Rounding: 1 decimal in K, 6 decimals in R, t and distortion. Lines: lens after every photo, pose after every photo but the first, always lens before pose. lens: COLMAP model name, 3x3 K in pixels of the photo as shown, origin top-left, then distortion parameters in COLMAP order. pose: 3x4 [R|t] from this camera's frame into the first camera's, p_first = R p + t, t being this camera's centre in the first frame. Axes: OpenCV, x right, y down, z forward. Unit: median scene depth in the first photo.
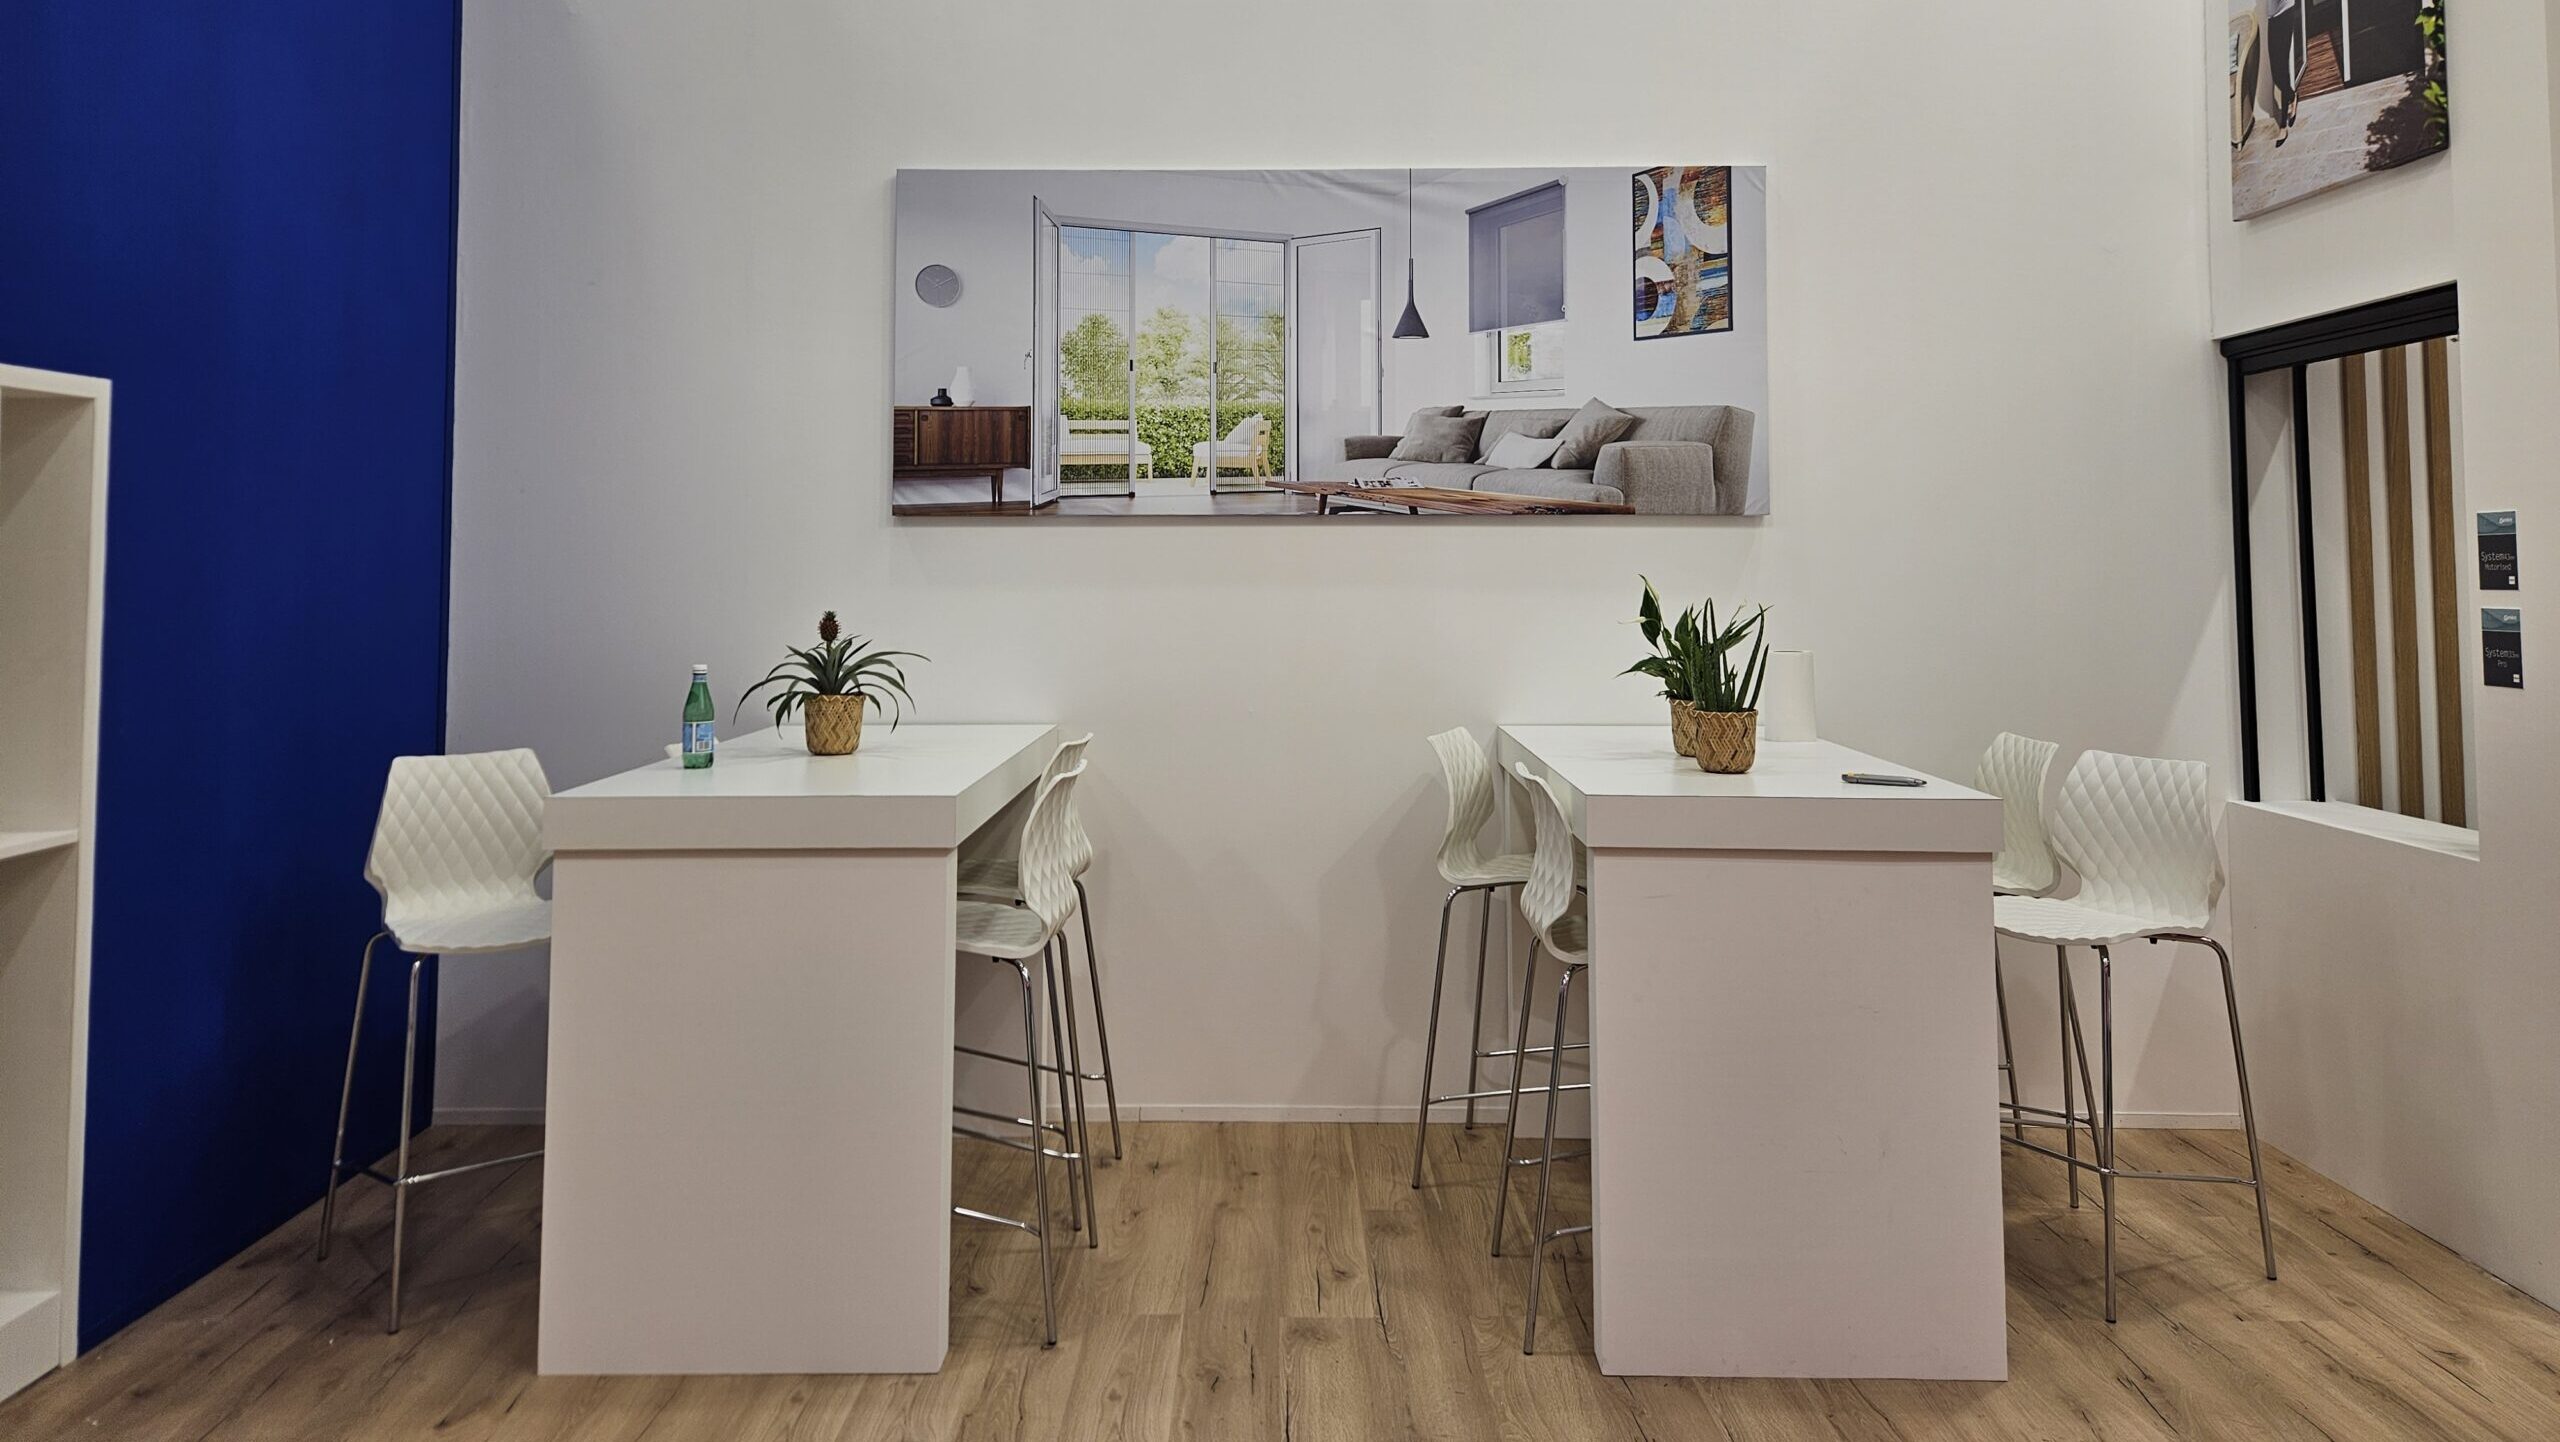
lens RADIAL K [[1779.9, 0, 1271.4], [0, 1779.9, 470.0], [0, 0, 1]] dist [0.100204, 0.000187]
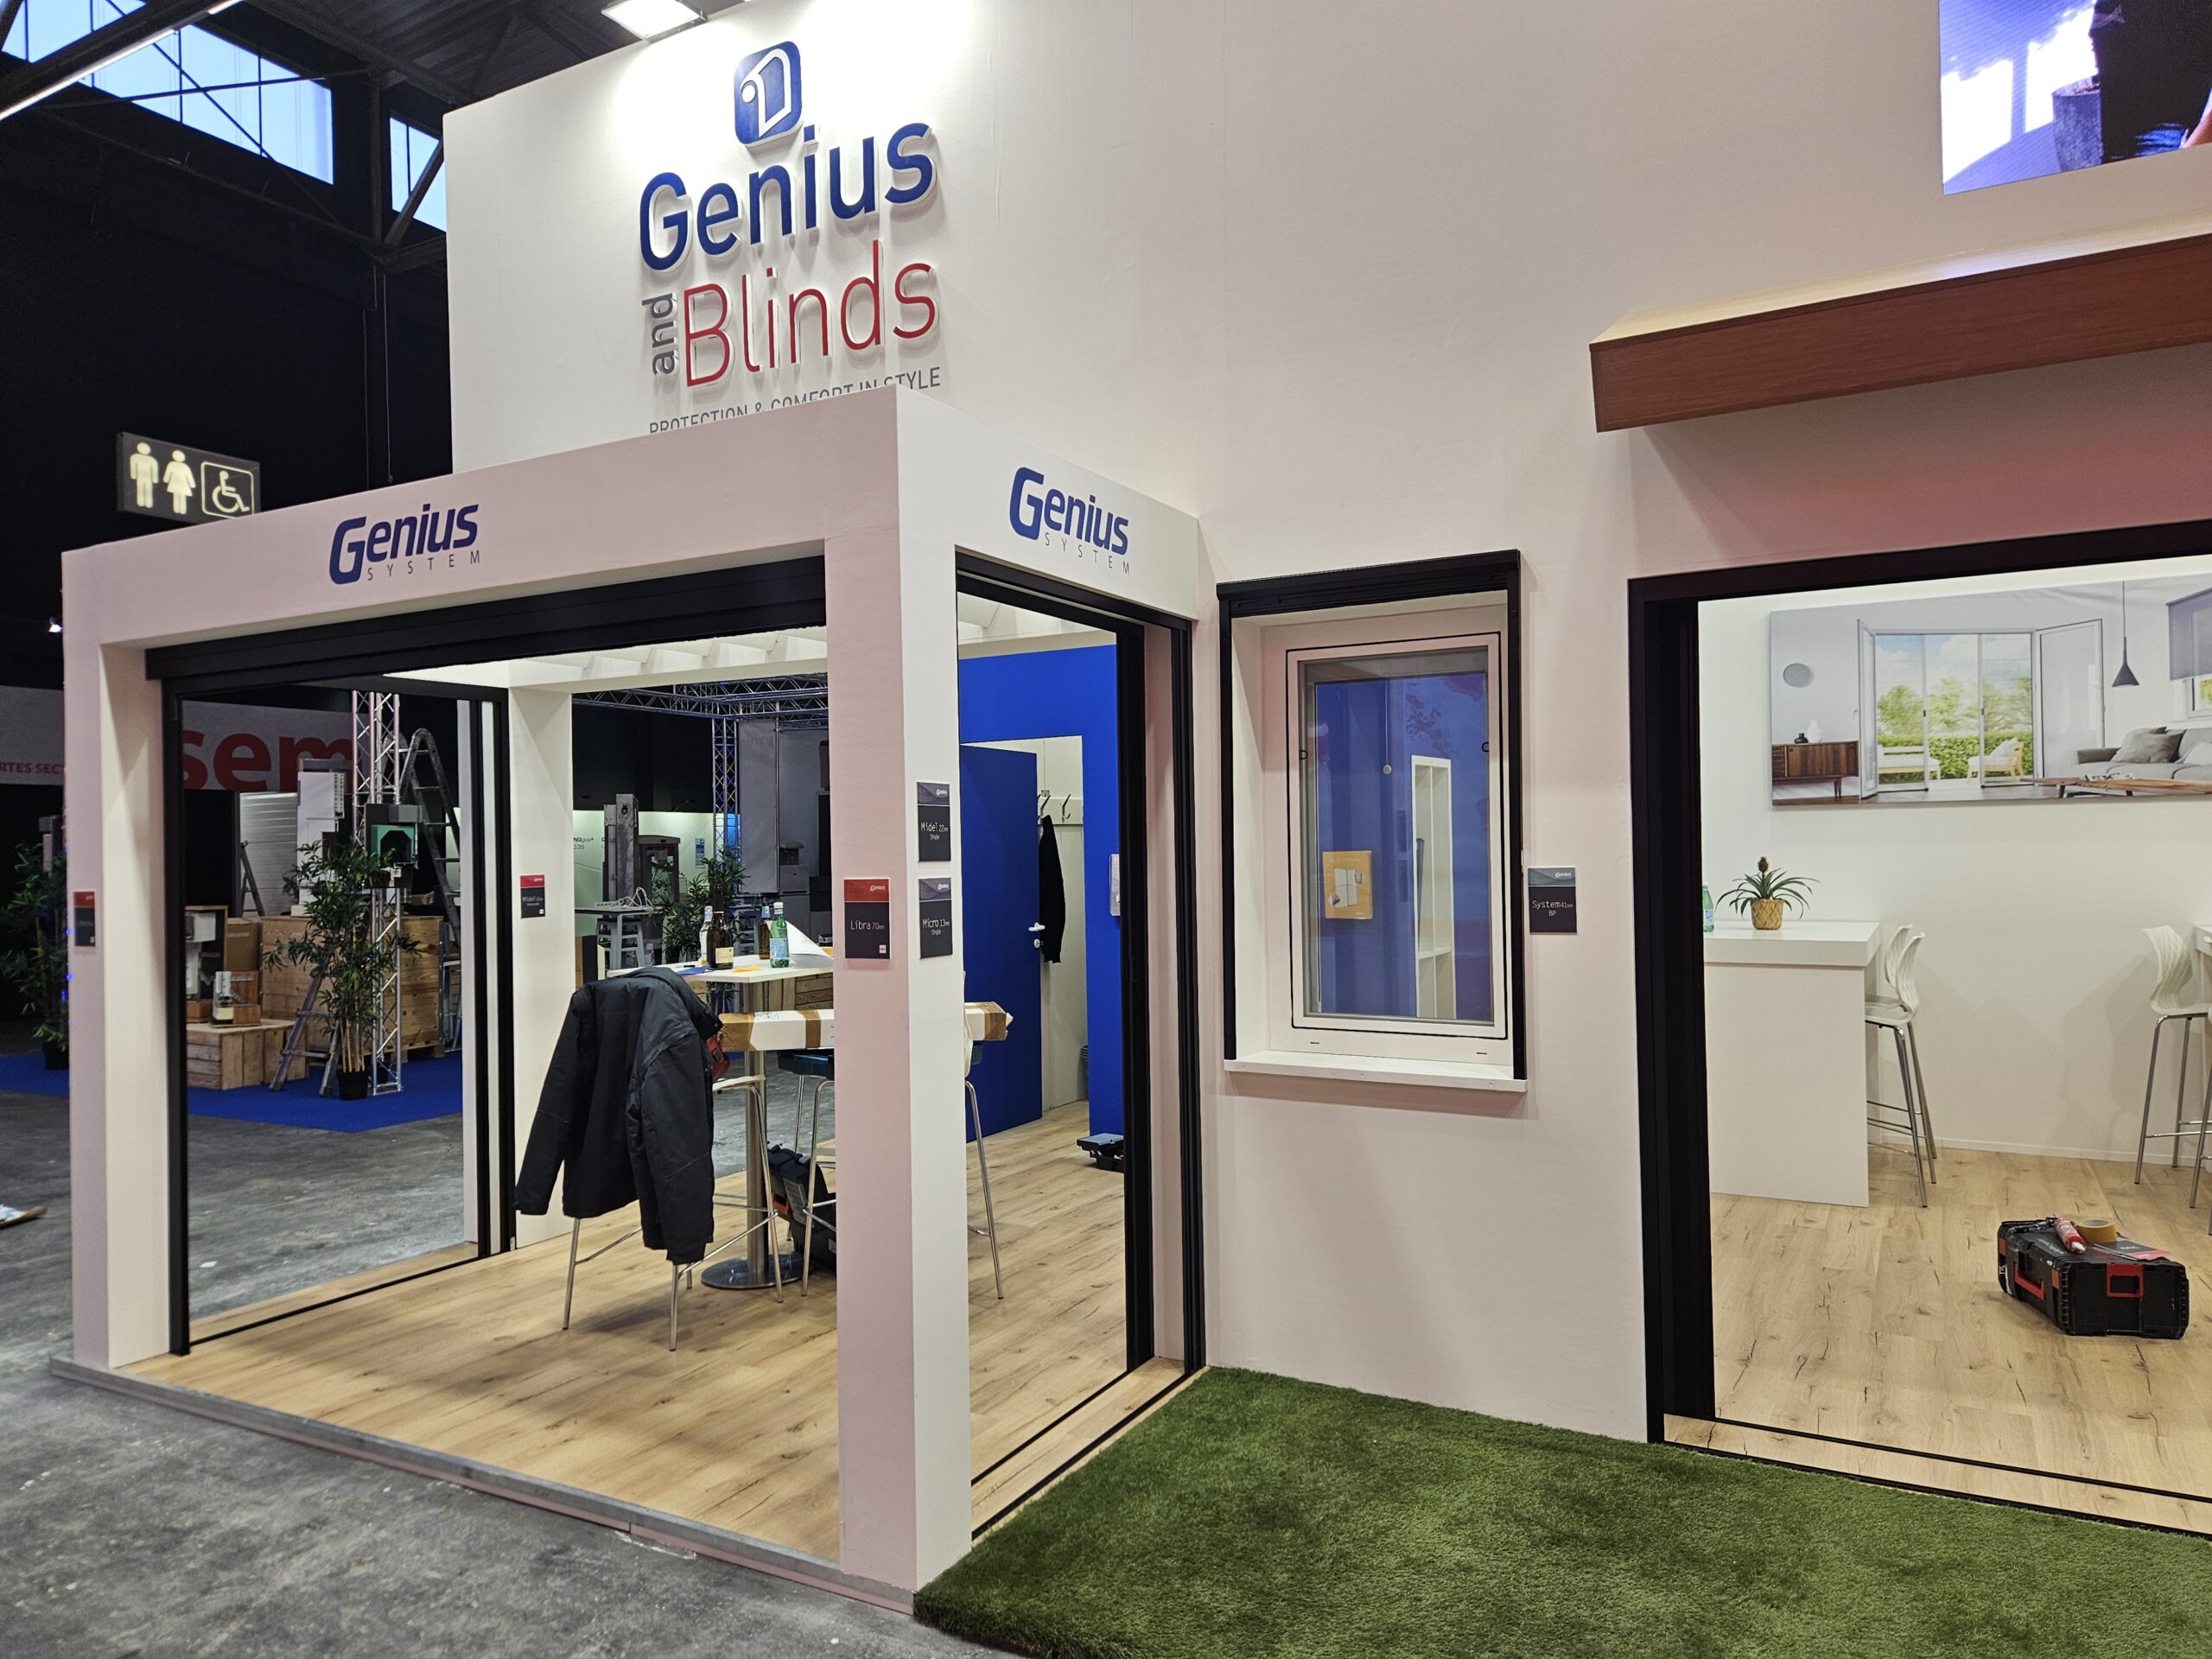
lens RADIAL K [[1475.8, 0, 1099.3], [0, 1475.8, 837.0], [0, 0, 1]] dist [0.082603, -0.072716]
pose [[0.873722, -0.016868, -0.486133, -0.071703], [0.043968, 0.998046, 0.044393, -0.039606], [0.484434, -0.060161, 0.872757, -0.652055]]
